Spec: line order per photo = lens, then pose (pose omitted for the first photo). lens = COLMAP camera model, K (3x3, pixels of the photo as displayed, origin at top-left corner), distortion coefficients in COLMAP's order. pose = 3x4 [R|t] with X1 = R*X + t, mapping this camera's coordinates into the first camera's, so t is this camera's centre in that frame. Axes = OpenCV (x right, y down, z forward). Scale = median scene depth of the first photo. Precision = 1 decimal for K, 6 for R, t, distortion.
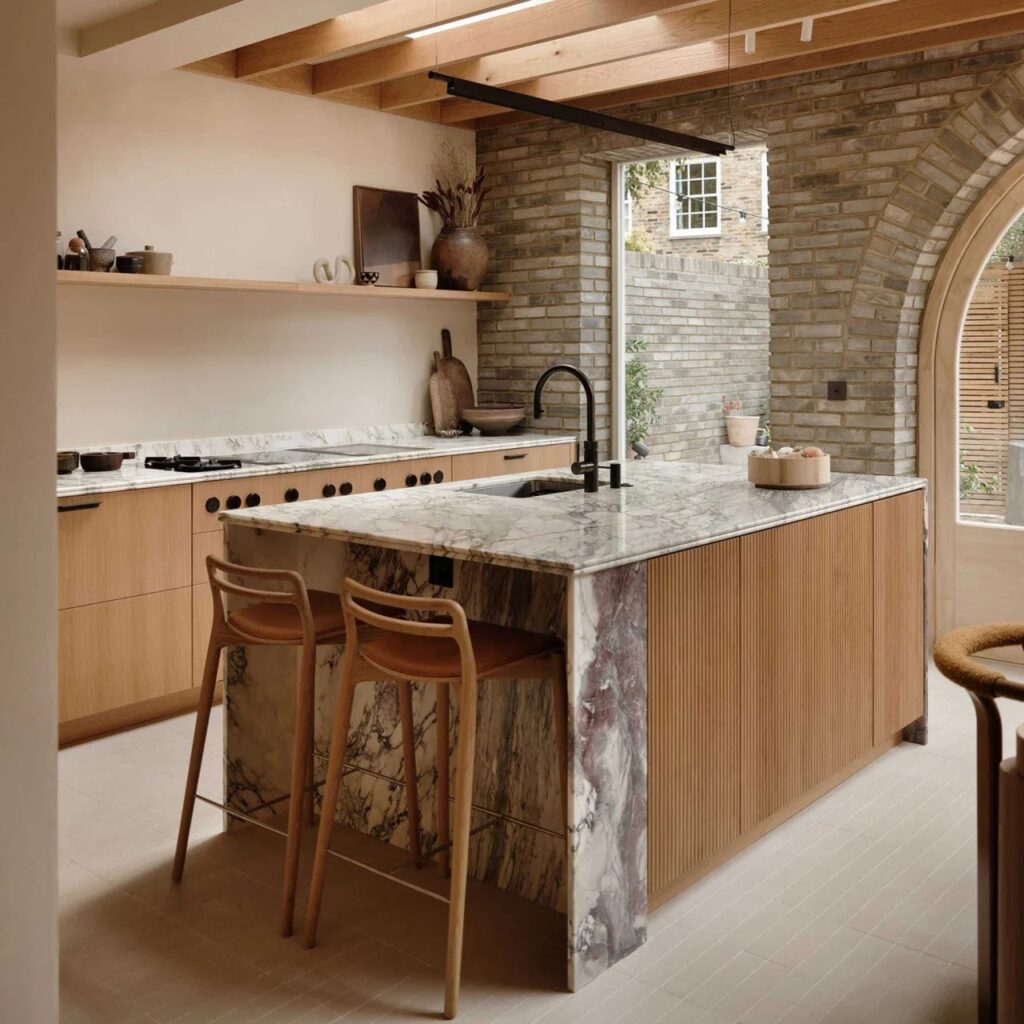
lens RADIAL K [[1153.2, 0, 464.6], [0, 1153.2, 369.0], [0, 0, 1]] dist [0.003942, 0.000000]
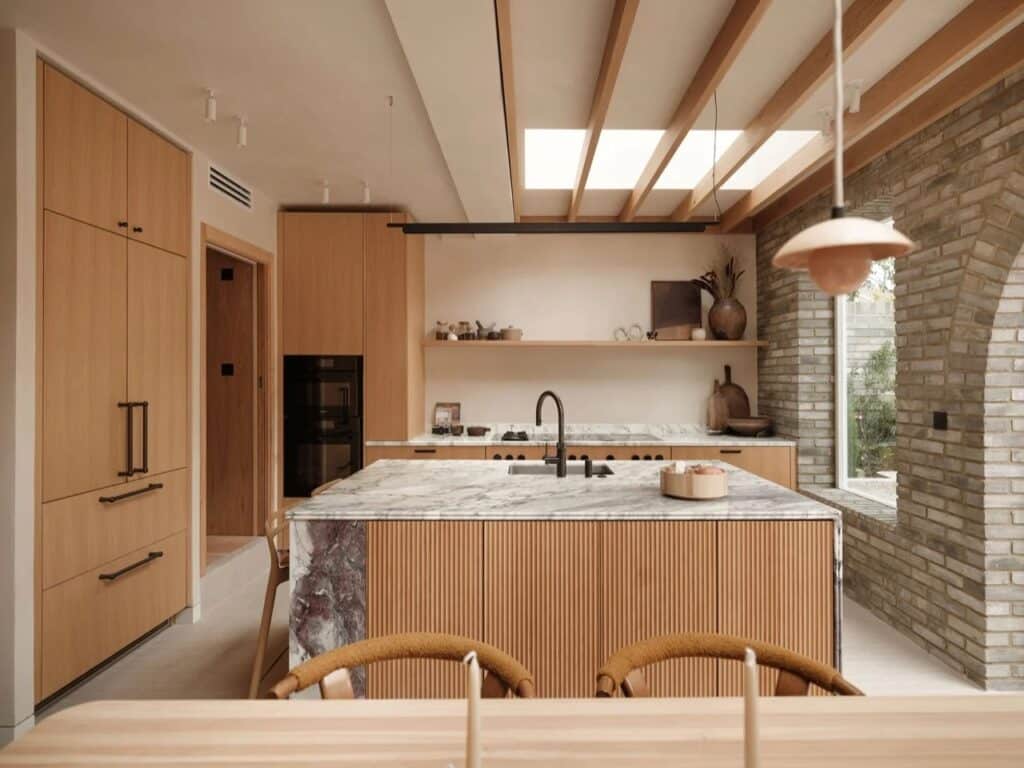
lens RADIAL K [[564.5, 0, 512.3], [0, 564.5, 377.9], [0, 0, 1]] dist [0.006811, -0.000181]
pose [[0.658464, 0.007718, -0.752572, 0.466370], [-0.015765, 0.999869, -0.003540, -0.013310], [0.752447, 0.014195, 0.658500, 0.356783]]
